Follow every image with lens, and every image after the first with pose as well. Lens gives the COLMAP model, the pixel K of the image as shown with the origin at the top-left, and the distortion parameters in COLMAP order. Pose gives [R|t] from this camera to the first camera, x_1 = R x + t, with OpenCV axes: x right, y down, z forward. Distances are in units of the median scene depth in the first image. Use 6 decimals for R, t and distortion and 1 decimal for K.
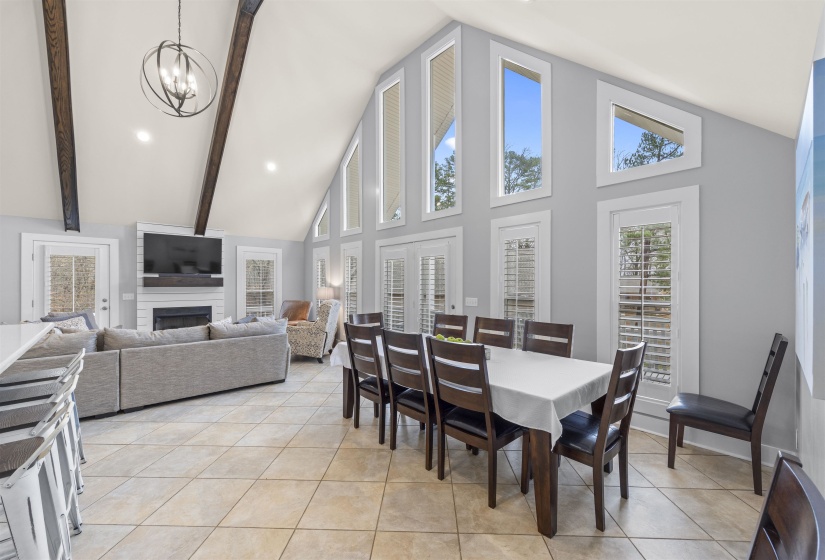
lens RADIAL K [[334.0, 0, 415.2], [0, 334.0, 282.6], [0, 0, 1]] dist [0.001700, 0.000045]
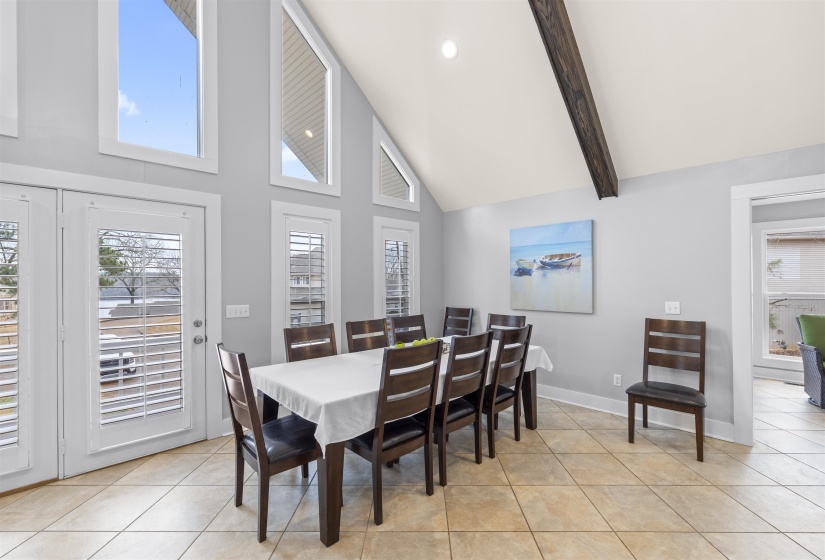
lens RADIAL K [[360.6, 0, 414.4], [0, 360.6, 282.2], [0, 0, 1]] dist [-0.000026, 0.000617]
pose [[-0.026262, 0.001286, 0.999654, -0.441462], [0.004770, 0.999988, -0.001161, 0.001171], [-0.999644, 0.004738, -0.026268, 0.507899]]
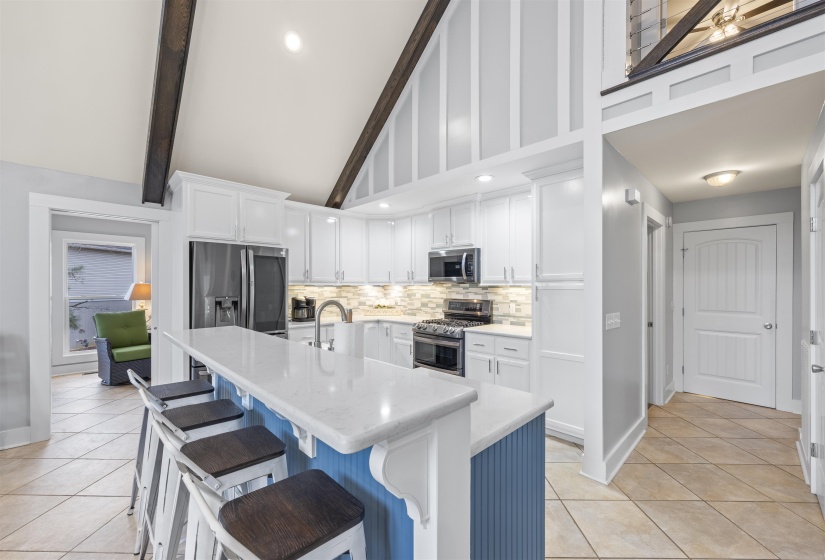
lens RADIAL K [[334.0, 0, 413.9], [0, 334.0, 285.6], [0, 0, 1]] dist [0.001700, 0.000045]
pose [[-0.999638, -0.000839, -0.026874, -0.483058], [-0.000862, 0.999999, 0.000821, 0.000747], [0.026873, 0.000844, -0.999638, 0.541011]]
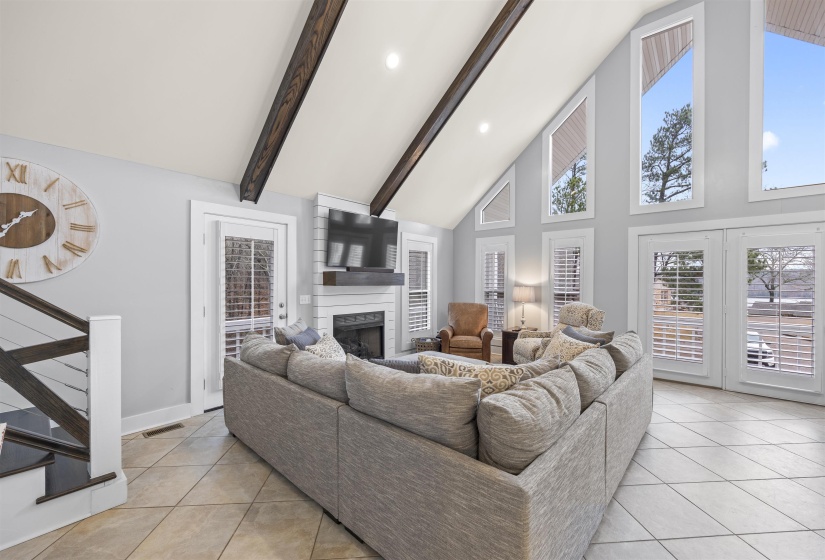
lens RADIAL K [[334.0, 0, 413.8], [0, 334.0, 282.5], [0, 0, 1]] dist [0.001700, 0.000045]
pose [[0.993519, 0.004238, 0.113587, -0.735427], [-0.005126, 0.999959, 0.007524, -0.000068], [-0.113550, -0.008058, 0.993500, 0.288230]]
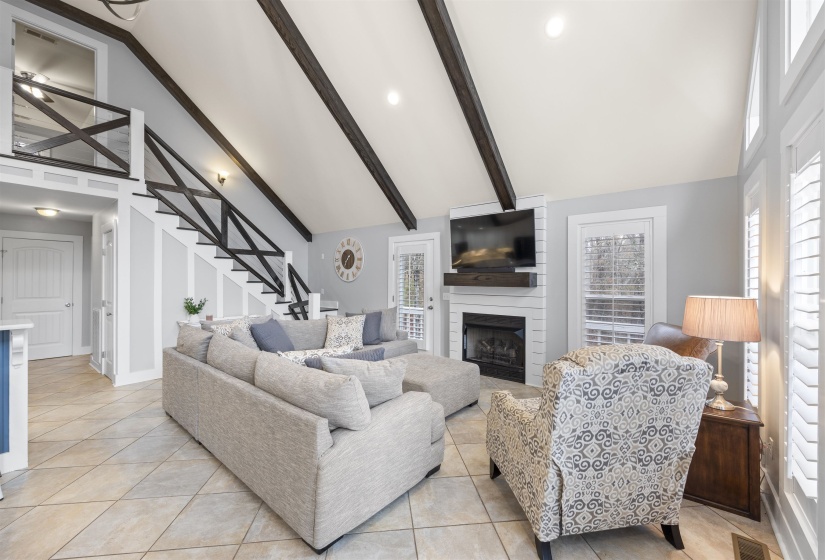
lens RADIAL K [[334.0, 0, 412.7], [0, 334.0, 278.9], [0, 0, 1]] dist [0.001700, 0.000045]
pose [[0.148730, -0.001487, -0.988877, -0.011837], [-0.002307, 0.999996, -0.001851, -0.001881], [0.988875, 0.002557, 0.148726, 0.808197]]
